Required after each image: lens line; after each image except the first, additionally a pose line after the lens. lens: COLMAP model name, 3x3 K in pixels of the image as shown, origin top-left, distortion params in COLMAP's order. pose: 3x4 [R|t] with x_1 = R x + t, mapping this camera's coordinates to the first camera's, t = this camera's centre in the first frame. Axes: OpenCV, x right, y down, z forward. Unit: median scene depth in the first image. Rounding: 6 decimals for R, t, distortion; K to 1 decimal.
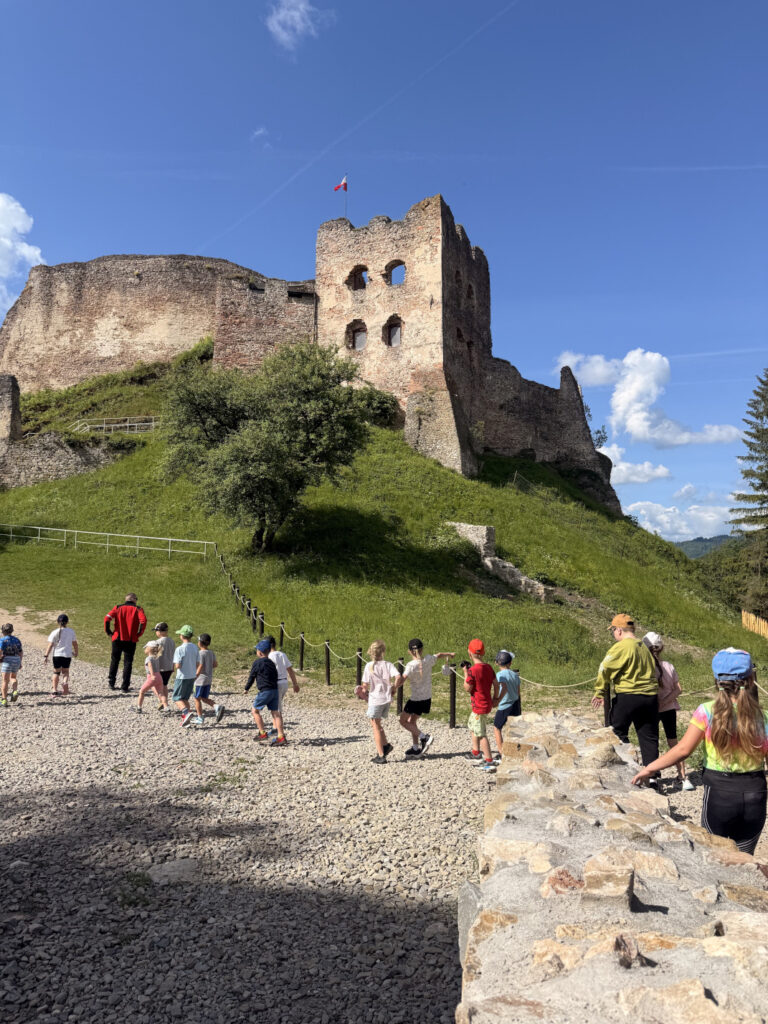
lens RADIAL K [[714.5, 0, 387.0], [0, 714.5, 511.2], [0, 0, 1]] dist [0.029971, -0.034658]
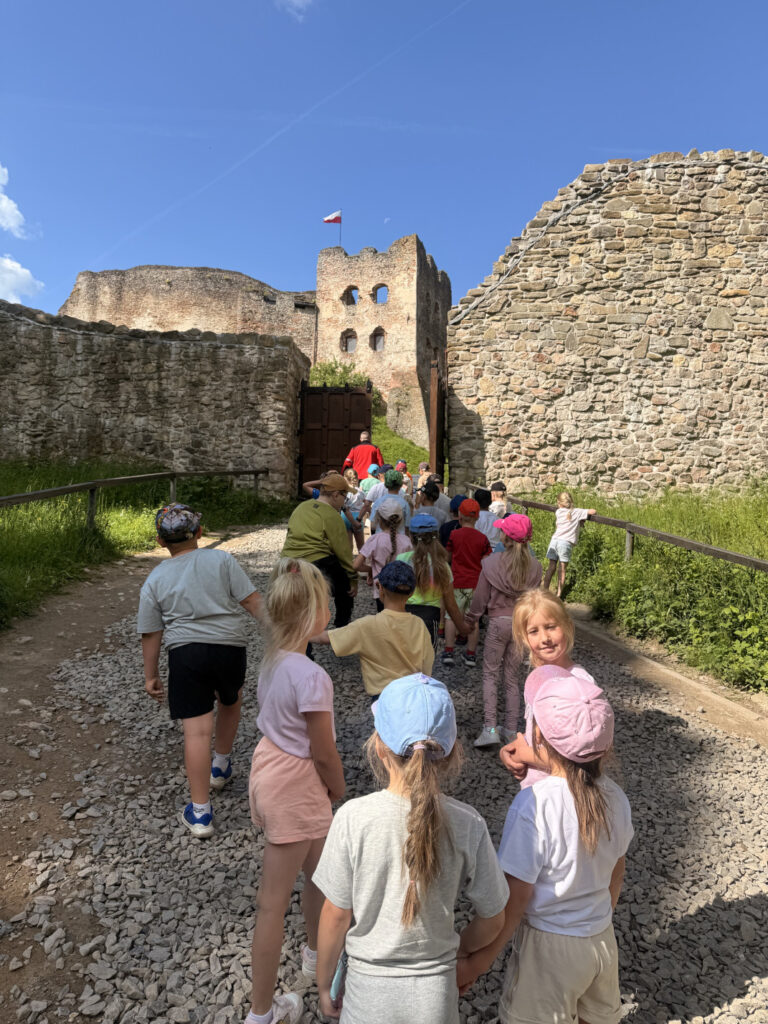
lens RADIAL K [[714.5, 0, 392.8], [0, 714.5, 515.7], [0, 0, 1]] dist [0.029971, -0.034658]
pose [[0.996826, 0.014158, 0.078342, -0.058946], [-0.017755, 0.998810, 0.045414, 0.007714], [-0.077605, -0.046661, 0.995892, -0.294323]]
